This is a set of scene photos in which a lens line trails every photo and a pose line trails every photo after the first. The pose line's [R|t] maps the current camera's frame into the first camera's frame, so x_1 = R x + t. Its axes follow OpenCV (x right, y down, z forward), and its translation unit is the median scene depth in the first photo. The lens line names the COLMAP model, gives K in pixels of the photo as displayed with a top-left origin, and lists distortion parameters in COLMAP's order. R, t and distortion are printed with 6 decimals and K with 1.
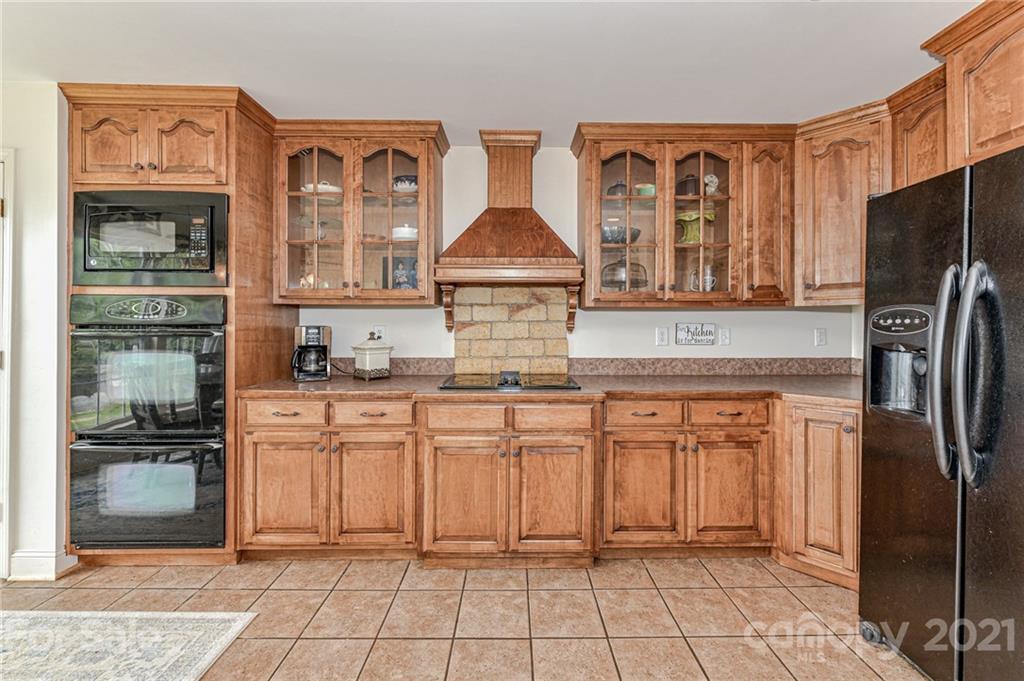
lens RADIAL K [[403.8, 0, 498.9], [0, 403.8, 325.3], [0, 0, 1]] dist [0.000986, -0.000569]
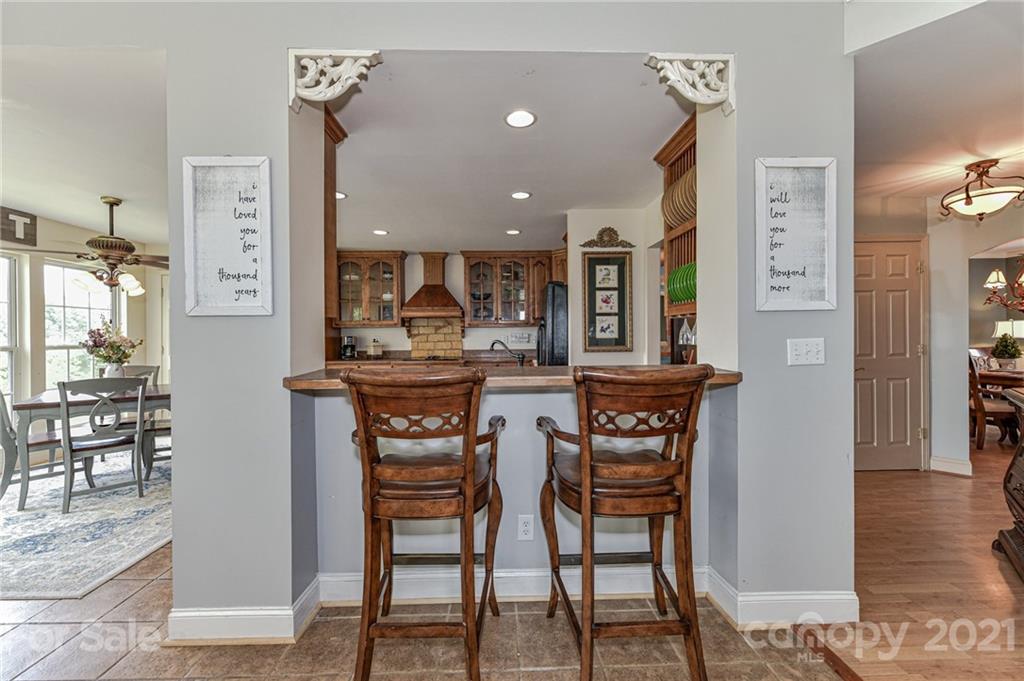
lens RADIAL K [[403.8, 0, 506.9], [0, 403.8, 339.1], [0, 0, 1]] dist [0.000986, -0.000569]
pose [[0.999695, -0.011930, 0.021639, 0.473760], [0.011793, 0.999910, 0.006453, 0.013573], [-0.021714, -0.006196, 0.999745, -1.594196]]
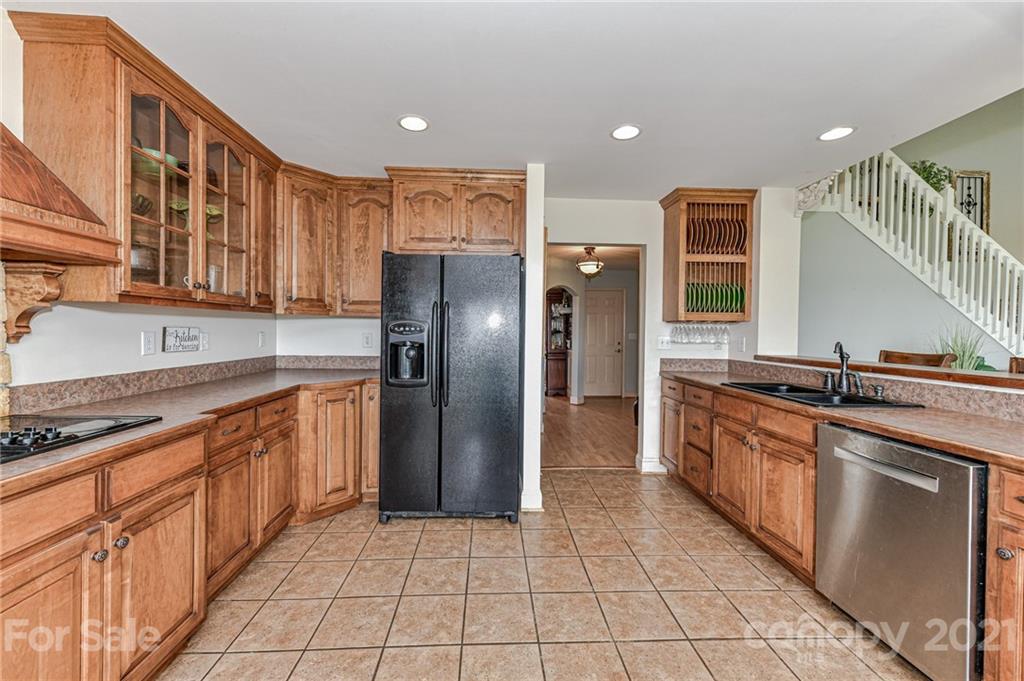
lens RADIAL K [[403.8, 0, 517.1], [0, 403.8, 339.2], [0, 0, 1]] dist [0.000986, -0.000569]
pose [[-0.063319, -0.024178, 0.997700, -0.563753], [-0.008389, 0.999684, 0.023693, -0.007148], [-0.997958, -0.006869, -0.063502, 0.429707]]
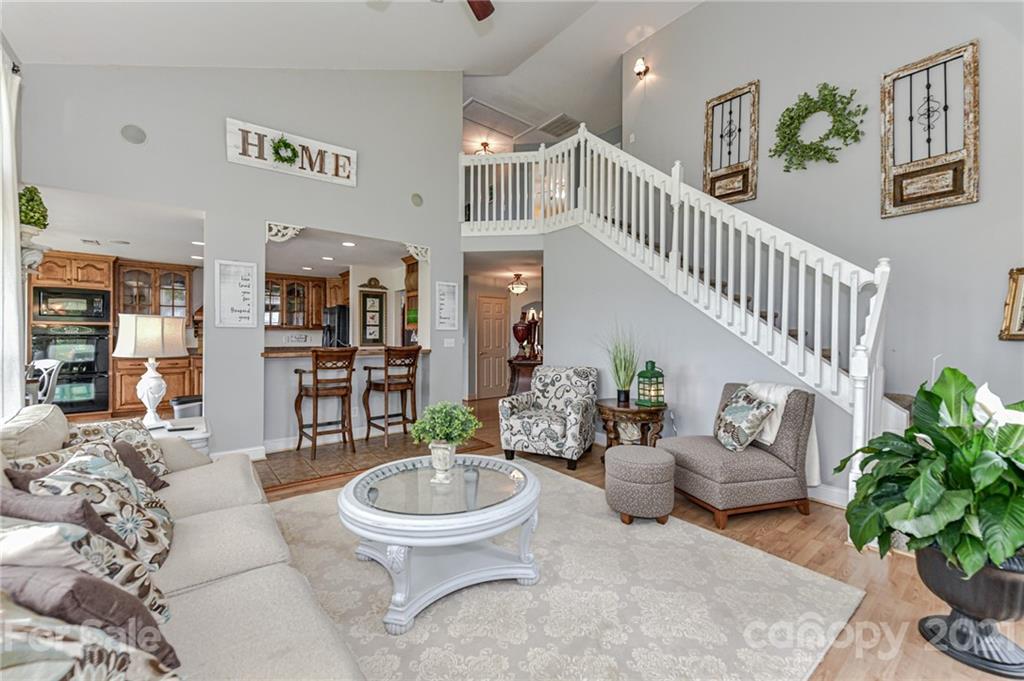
lens RADIAL K [[403.8, 0, 510.4], [0, 403.8, 338.4], [0, 0, 1]] dist [0.000986, -0.000569]
pose [[0.778137, -0.002241, 0.628090, -0.242958], [-0.000314, 0.999992, 0.003957, 0.010776], [-0.628094, -0.003277, 0.778130, -3.080406]]
